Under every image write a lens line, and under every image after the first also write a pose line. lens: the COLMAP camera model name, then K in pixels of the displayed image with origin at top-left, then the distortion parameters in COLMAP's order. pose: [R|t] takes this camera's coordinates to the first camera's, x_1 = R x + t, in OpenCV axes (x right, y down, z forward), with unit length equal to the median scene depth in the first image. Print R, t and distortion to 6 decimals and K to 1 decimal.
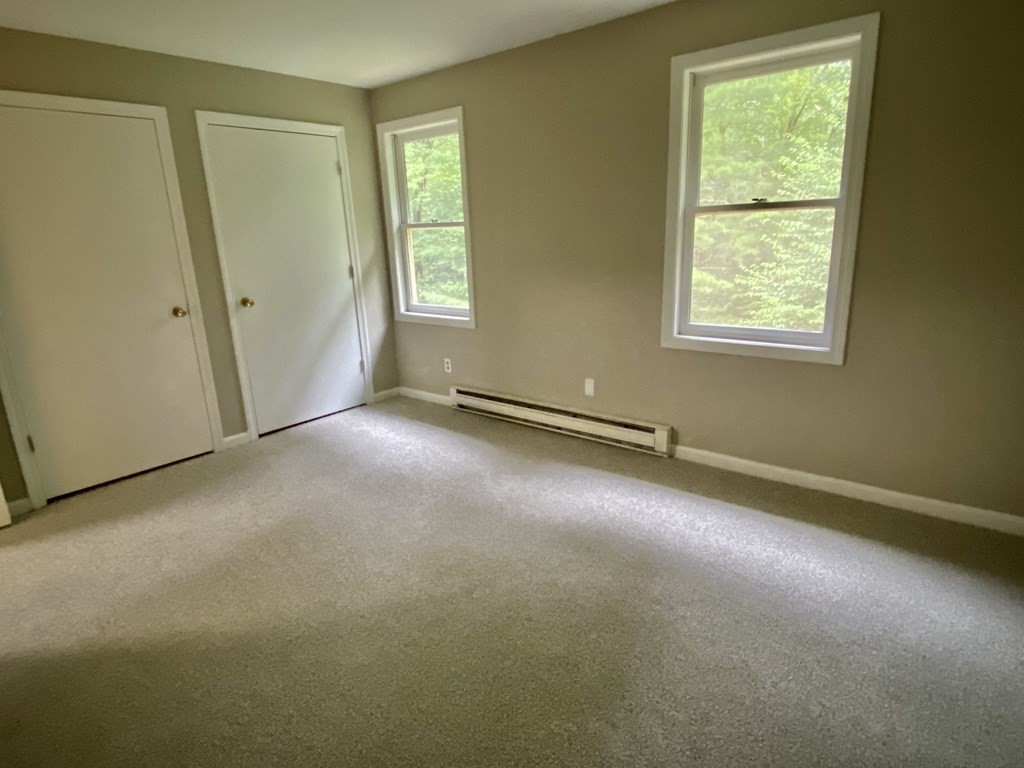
lens RADIAL K [[578.8, 0, 522.6], [0, 578.8, 383.2], [0, 0, 1]] dist [0.000927, -0.003253]
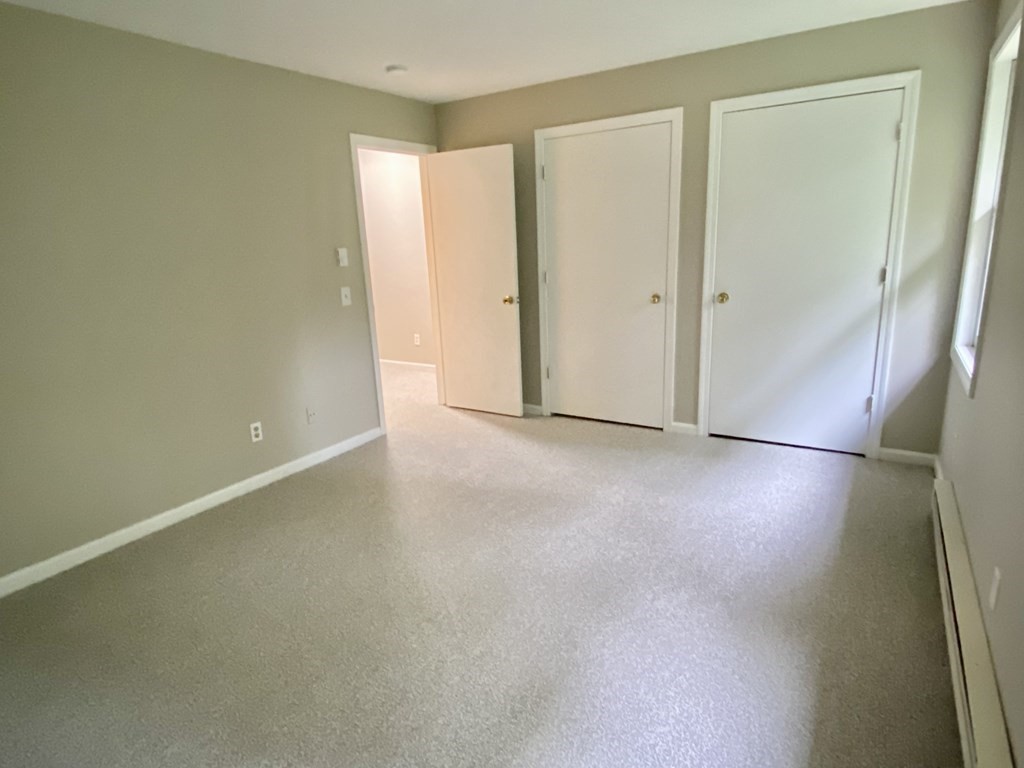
lens RADIAL K [[578.8, 0, 520.0], [0, 578.8, 389.6], [0, 0, 1]] dist [0.000927, -0.003253]
pose [[0.130545, 0.285218, -0.949531, 0.438843], [-0.221592, 0.941893, 0.252458, -0.167228], [0.966362, 0.177451, 0.186161, 0.531945]]
